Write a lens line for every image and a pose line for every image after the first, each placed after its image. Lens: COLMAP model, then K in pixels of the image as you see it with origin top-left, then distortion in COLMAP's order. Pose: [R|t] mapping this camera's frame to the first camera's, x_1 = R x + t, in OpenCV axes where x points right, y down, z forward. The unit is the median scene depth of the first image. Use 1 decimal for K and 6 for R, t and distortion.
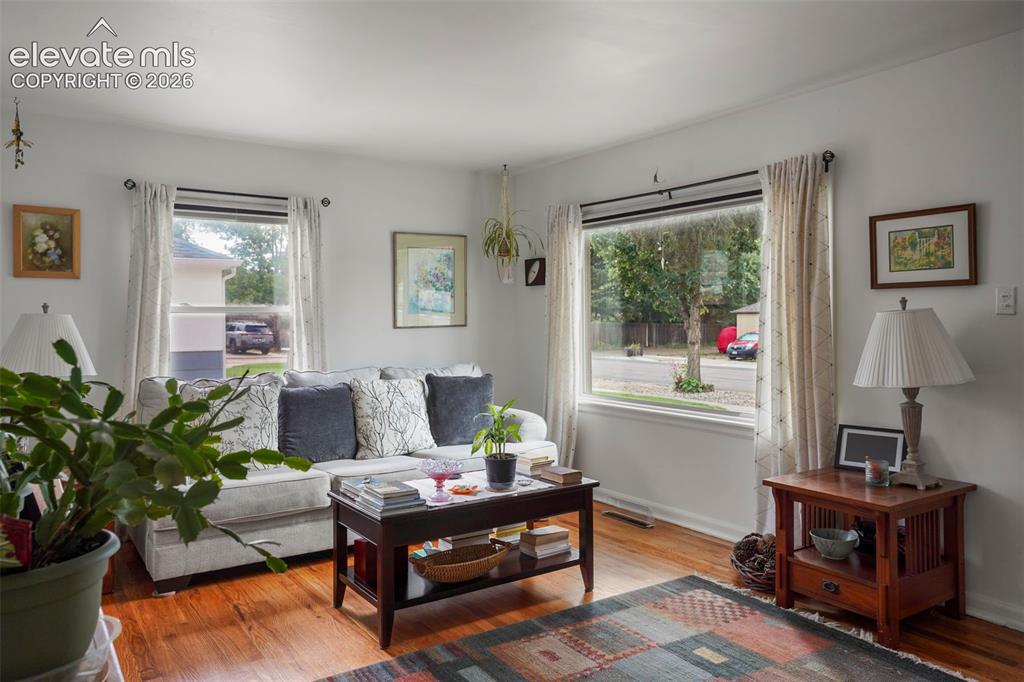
lens RADIAL K [[721.2, 0, 511.4], [0, 721.2, 324.0], [0, 0, 1]] dist [0.001853, 0.002147]
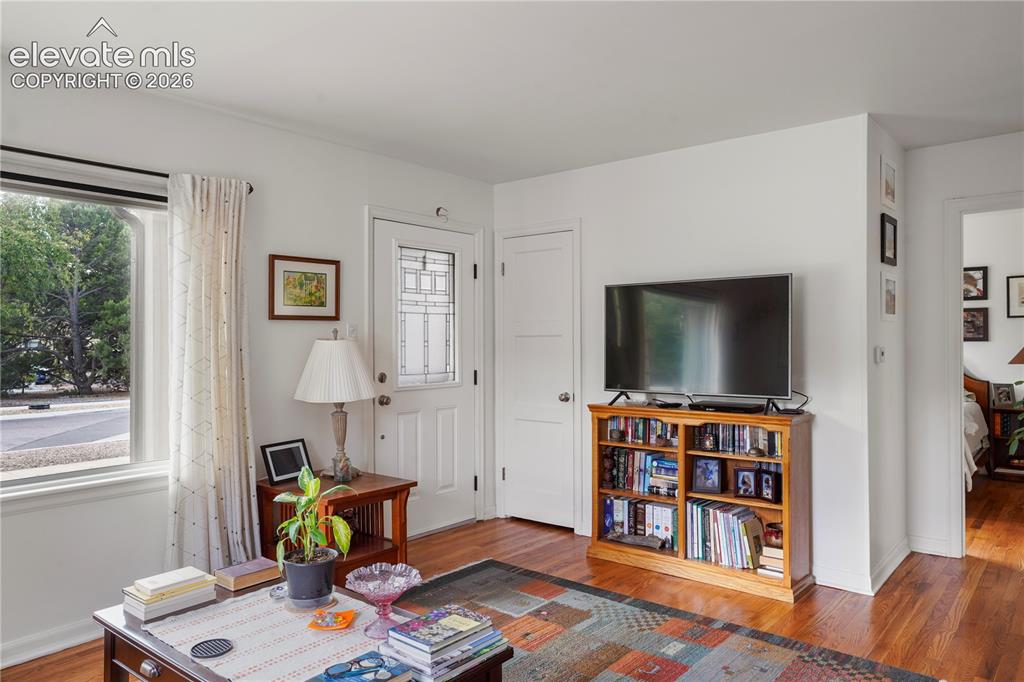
lens RADIAL K [[689.6, 0, 512.0], [0, 689.6, 341.0], [0, 0, 1]] dist [-0.030411, 0.000945]
pose [[-0.275907, 0.005154, 0.961170, -0.621805], [0.014157, 0.999899, -0.001298, -0.008491], [-0.961080, 0.013249, -0.275952, 0.933807]]
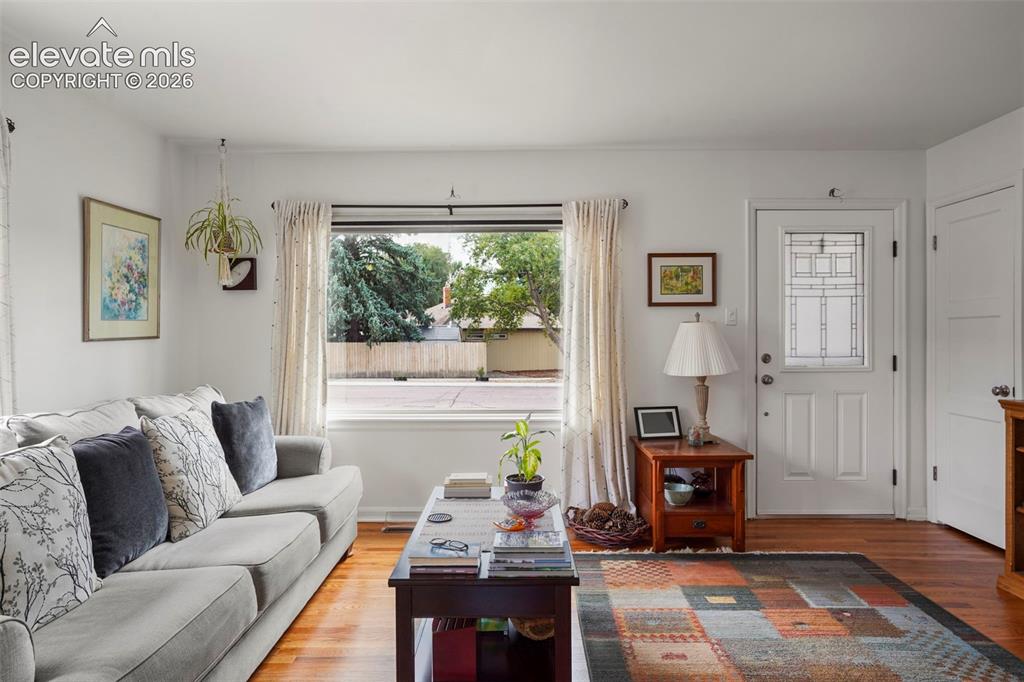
lens RADIAL K [[606.8, 0, 512.0], [0, 606.8, 341.0], [0, 0, 1]] dist [-0.055340, 0.043979]
pose [[0.578742, -0.007666, 0.815475, -0.588196], [0.008251, 0.999960, 0.003544, 0.011032], [-0.815469, 0.004678, 0.578782, 0.545678]]
